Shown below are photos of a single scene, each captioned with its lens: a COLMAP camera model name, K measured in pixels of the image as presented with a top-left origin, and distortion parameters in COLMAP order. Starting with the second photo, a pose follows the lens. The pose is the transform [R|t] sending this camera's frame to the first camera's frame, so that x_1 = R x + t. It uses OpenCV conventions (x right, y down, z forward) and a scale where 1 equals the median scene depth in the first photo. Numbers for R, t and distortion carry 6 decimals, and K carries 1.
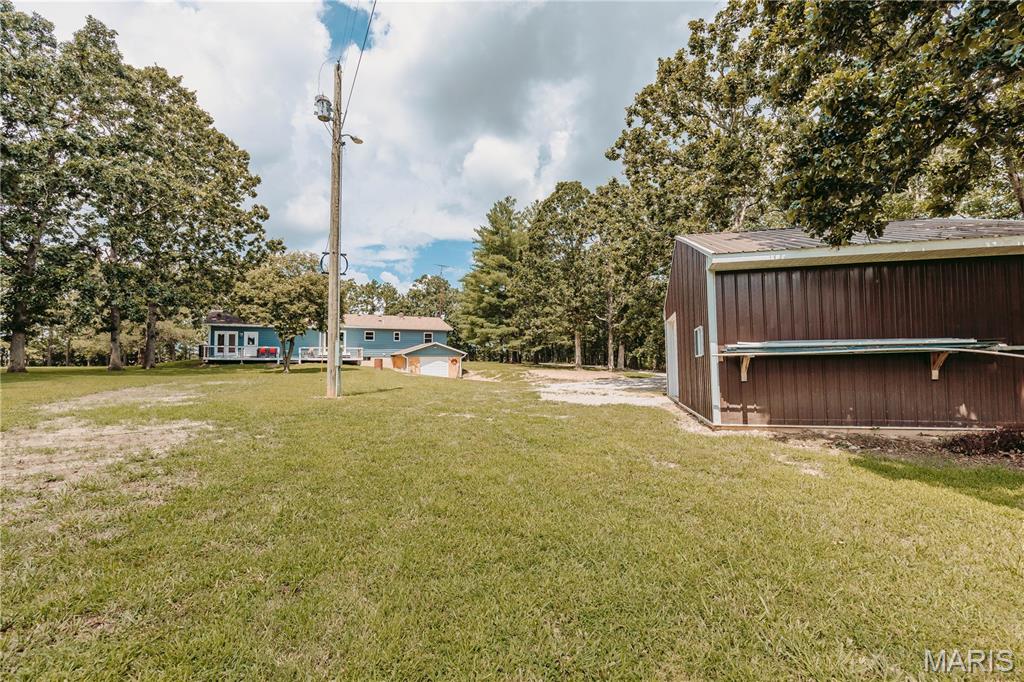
lens RADIAL K [[470.7, 0, 509.4], [0, 470.7, 346.4], [0, 0, 1]] dist [-0.000589, 0.000365]
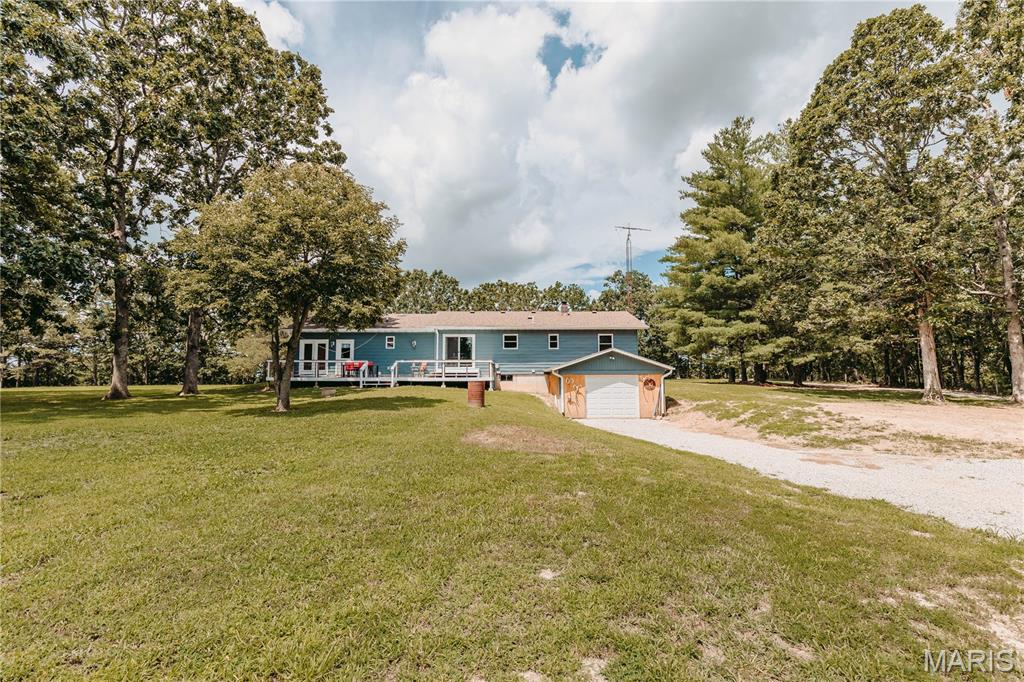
lens RADIAL K [[470.7, 0, 509.4], [0, 470.7, 346.4], [0, 0, 1]] dist [-0.000589, 0.000365]
pose [[0.908269, -0.026874, -0.417522, -0.032196], [0.013480, 0.999297, -0.034996, 0.005373], [0.418169, 0.026158, 0.907992, 0.380265]]
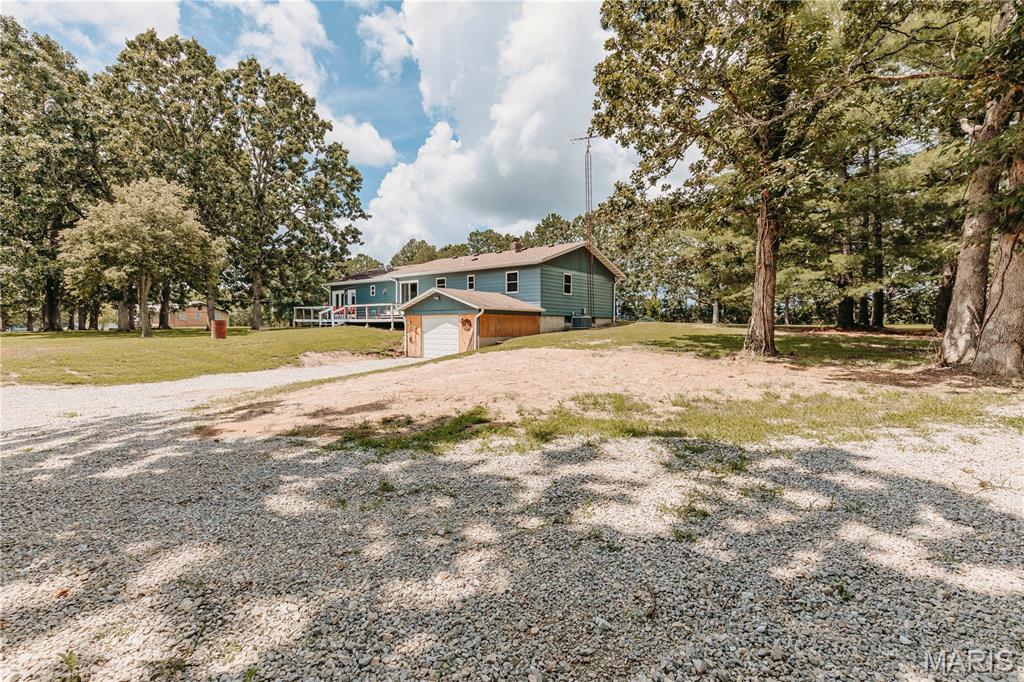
lens RADIAL K [[470.7, 0, 509.4], [0, 470.7, 346.4], [0, 0, 1]] dist [-0.000589, 0.000365]
pose [[0.470054, 0.047523, -0.881357, 0.302618], [0.036717, 0.996632, 0.073320, 0.017203], [0.881873, -0.066825, 0.466727, 0.678013]]
